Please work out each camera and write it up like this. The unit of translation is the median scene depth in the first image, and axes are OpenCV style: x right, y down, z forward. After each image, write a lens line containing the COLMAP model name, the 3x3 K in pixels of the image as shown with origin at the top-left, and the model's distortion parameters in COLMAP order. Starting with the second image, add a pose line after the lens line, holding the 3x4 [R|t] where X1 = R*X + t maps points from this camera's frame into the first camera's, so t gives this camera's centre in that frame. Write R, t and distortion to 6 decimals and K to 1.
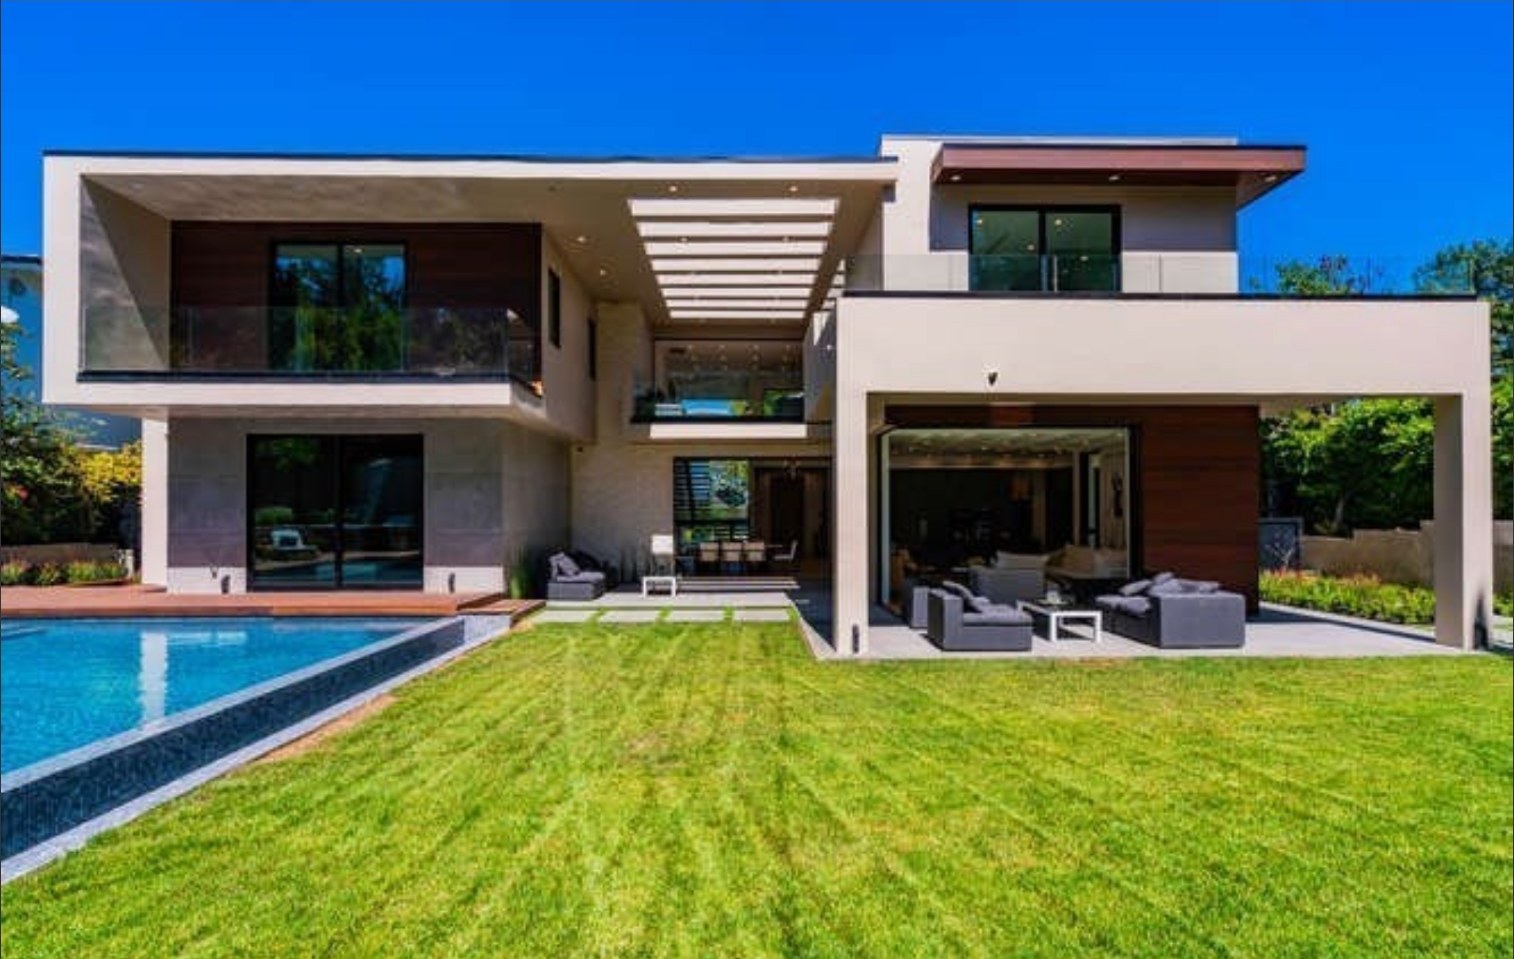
lens RADIAL K [[700.7, 0, 755.7], [0, 700.7, 507.8], [0, 0, 1]] dist [-0.004434, -0.000123]
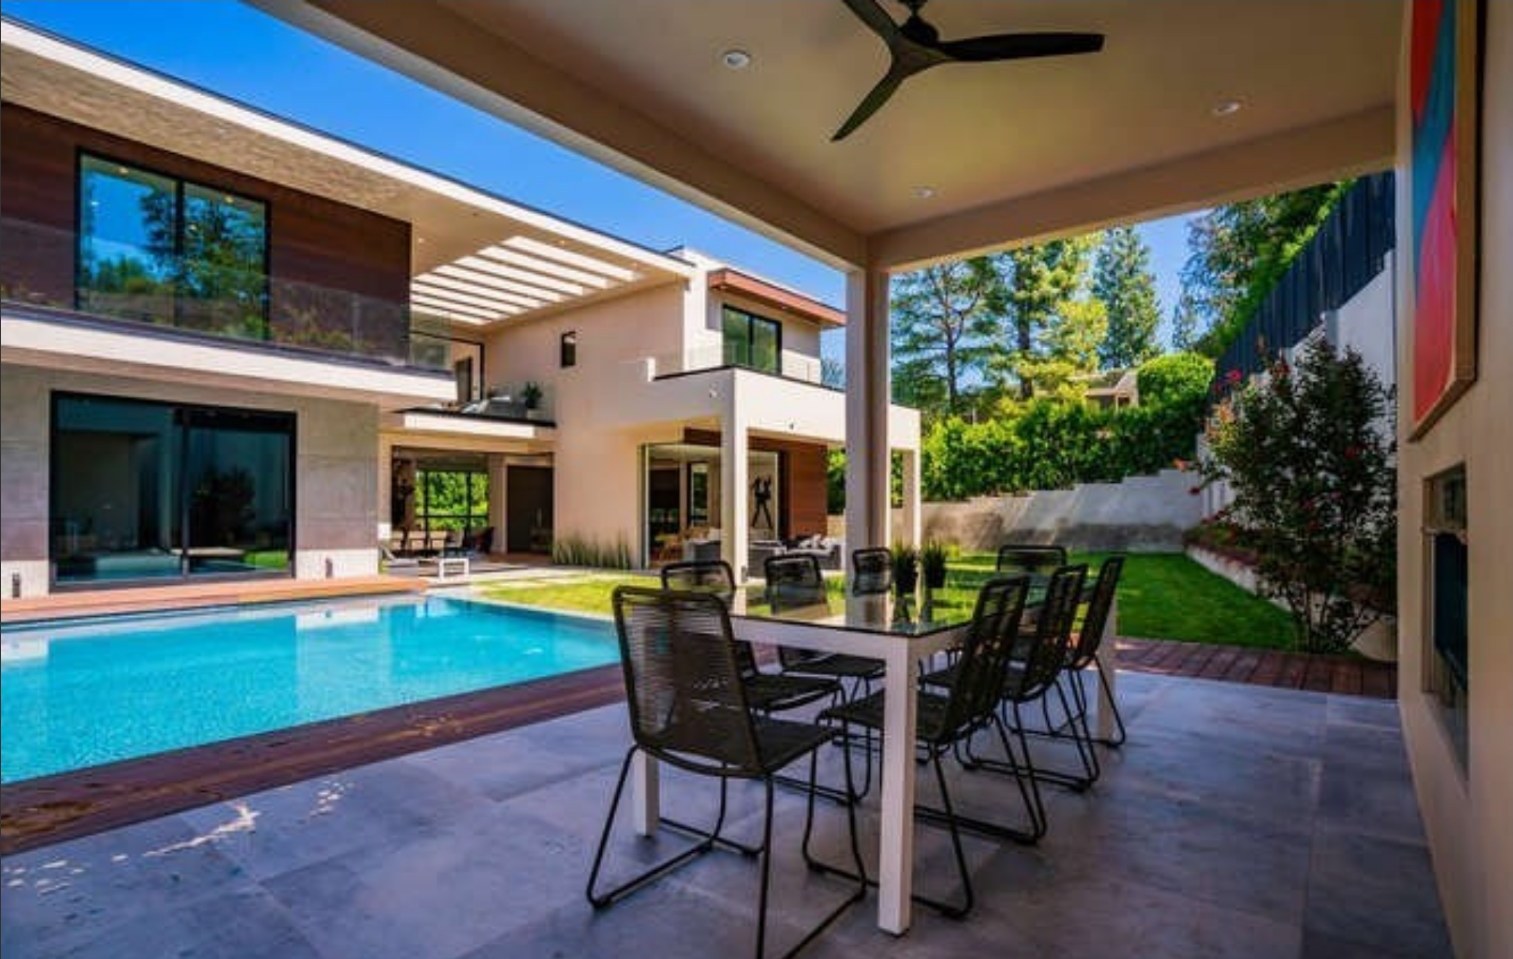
lens RADIAL K [[752.7, 0, 759.7], [0, 752.7, 506.4], [0, 0, 1]] dist [-0.002105, -0.000210]
pose [[0.649270, 0.007815, 0.760518, -0.855735], [-0.006055, 0.999969, -0.005106, 0.023303], [-0.760534, -0.001290, 0.649297, -0.140738]]
